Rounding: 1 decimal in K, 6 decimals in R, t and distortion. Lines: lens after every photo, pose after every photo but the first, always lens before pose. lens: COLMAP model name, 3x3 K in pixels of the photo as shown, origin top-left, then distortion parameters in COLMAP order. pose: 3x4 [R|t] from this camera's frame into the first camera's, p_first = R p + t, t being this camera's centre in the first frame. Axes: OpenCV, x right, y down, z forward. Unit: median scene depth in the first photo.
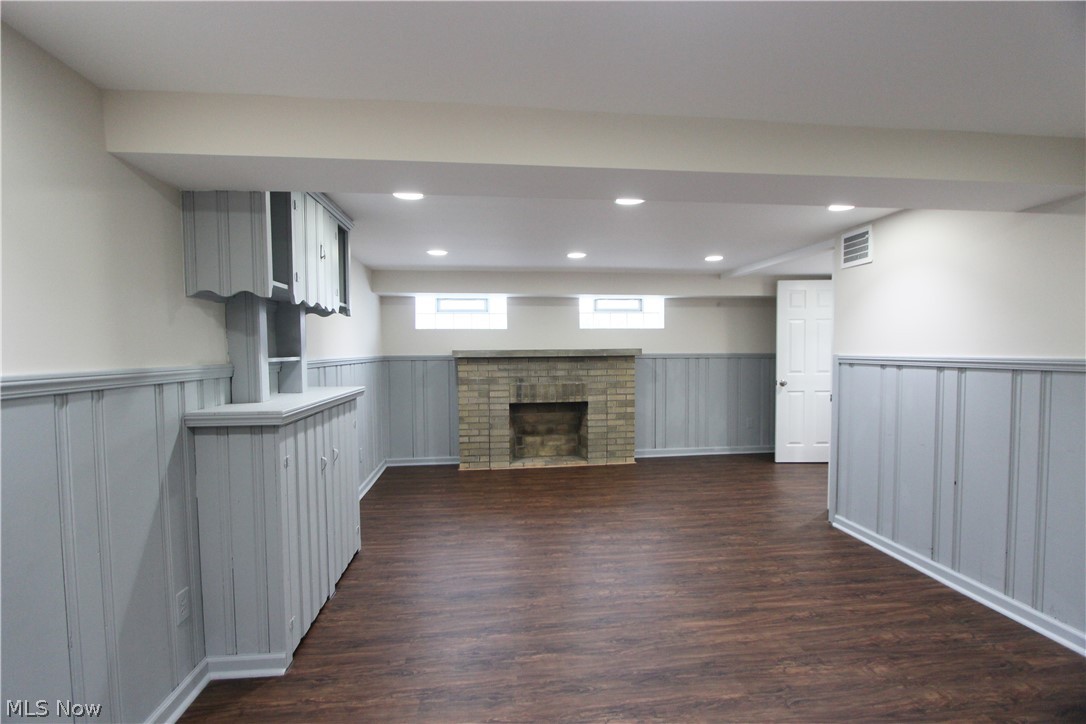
lens RADIAL K [[502.0, 0, 546.0], [0, 502.0, 365.6], [0, 0, 1]] dist [-0.015680, 0.003328]
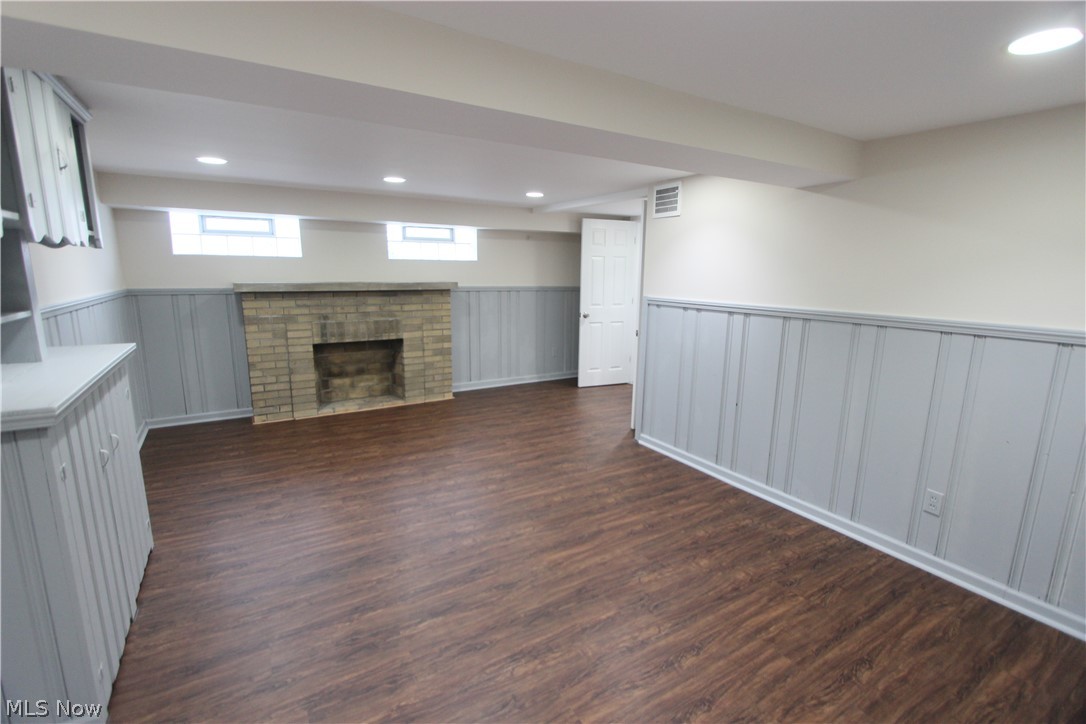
lens RADIAL K [[502.0, 0, 544.8], [0, 502.0, 362.5], [0, 0, 1]] dist [-0.015680, 0.003328]
pose [[0.907121, -0.057903, 0.416867, -0.120833], [-0.006821, 0.988338, 0.152122, -0.050098], [-0.420814, -0.140837, 0.896148, 0.065783]]
